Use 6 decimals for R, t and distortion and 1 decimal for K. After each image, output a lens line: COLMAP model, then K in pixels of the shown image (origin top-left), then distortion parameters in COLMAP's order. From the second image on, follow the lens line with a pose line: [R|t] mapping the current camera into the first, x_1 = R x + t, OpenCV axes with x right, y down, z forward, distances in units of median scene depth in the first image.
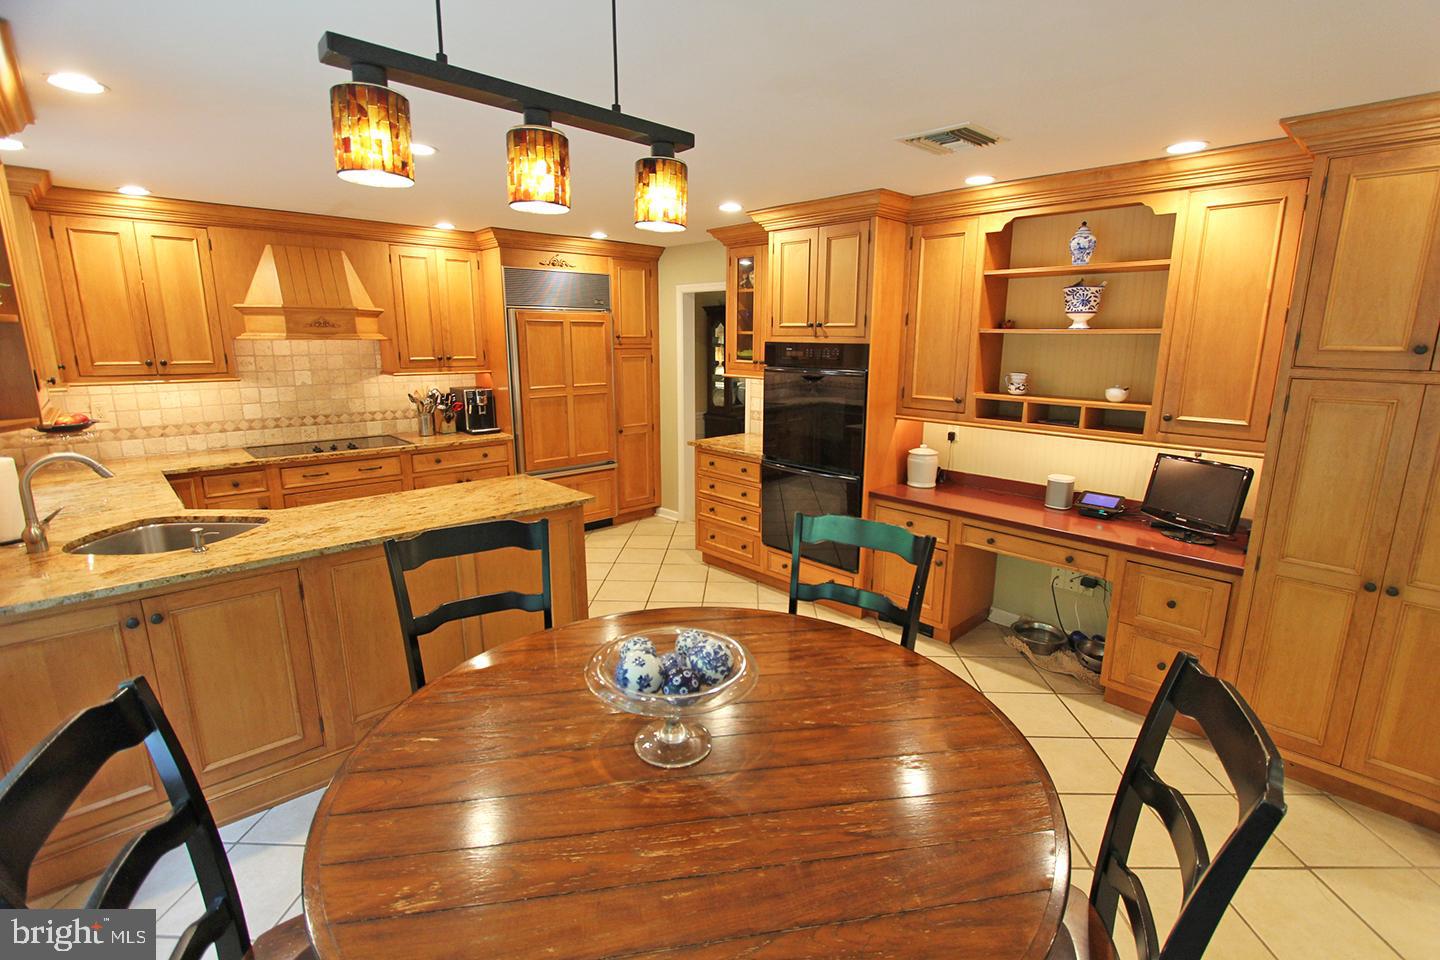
lens RADIAL K [[676.5, 0, 721.0], [0, 676.5, 477.5], [0, 0, 1]] dist [-0.005515, -0.000956]
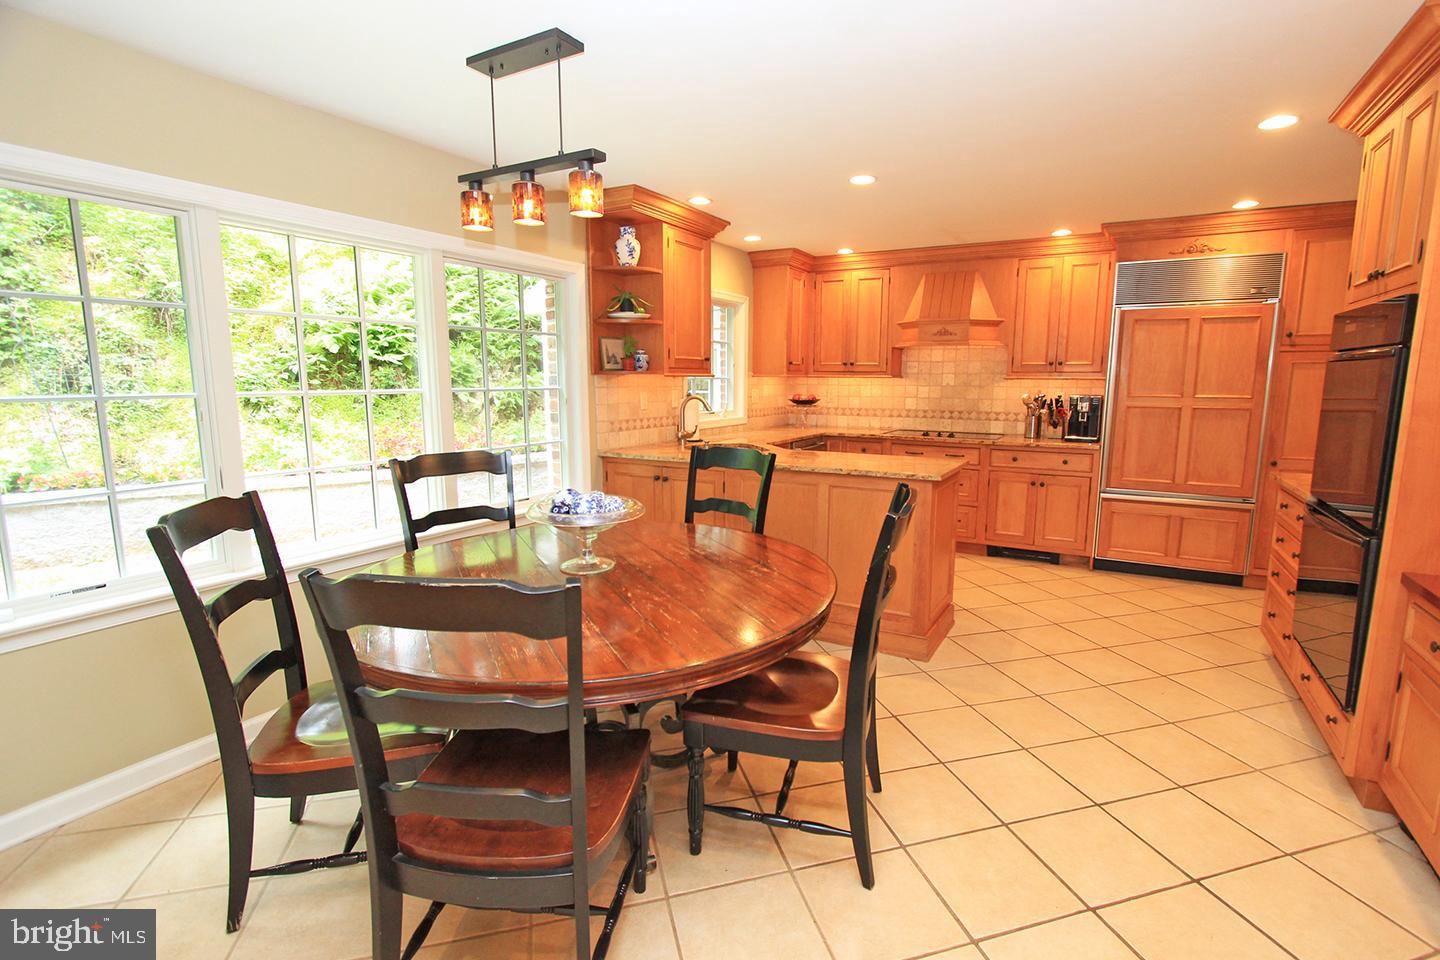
lens RADIAL K [[676.5, 0, 723.7], [0, 676.5, 475.5], [0, 0, 1]] dist [-0.005515, -0.000956]
pose [[0.292826, 0.135490, -0.946518, 0.456697], [-0.201651, 0.976396, 0.077382, 0.010302], [0.934660, 0.168207, 0.313236, 0.264153]]
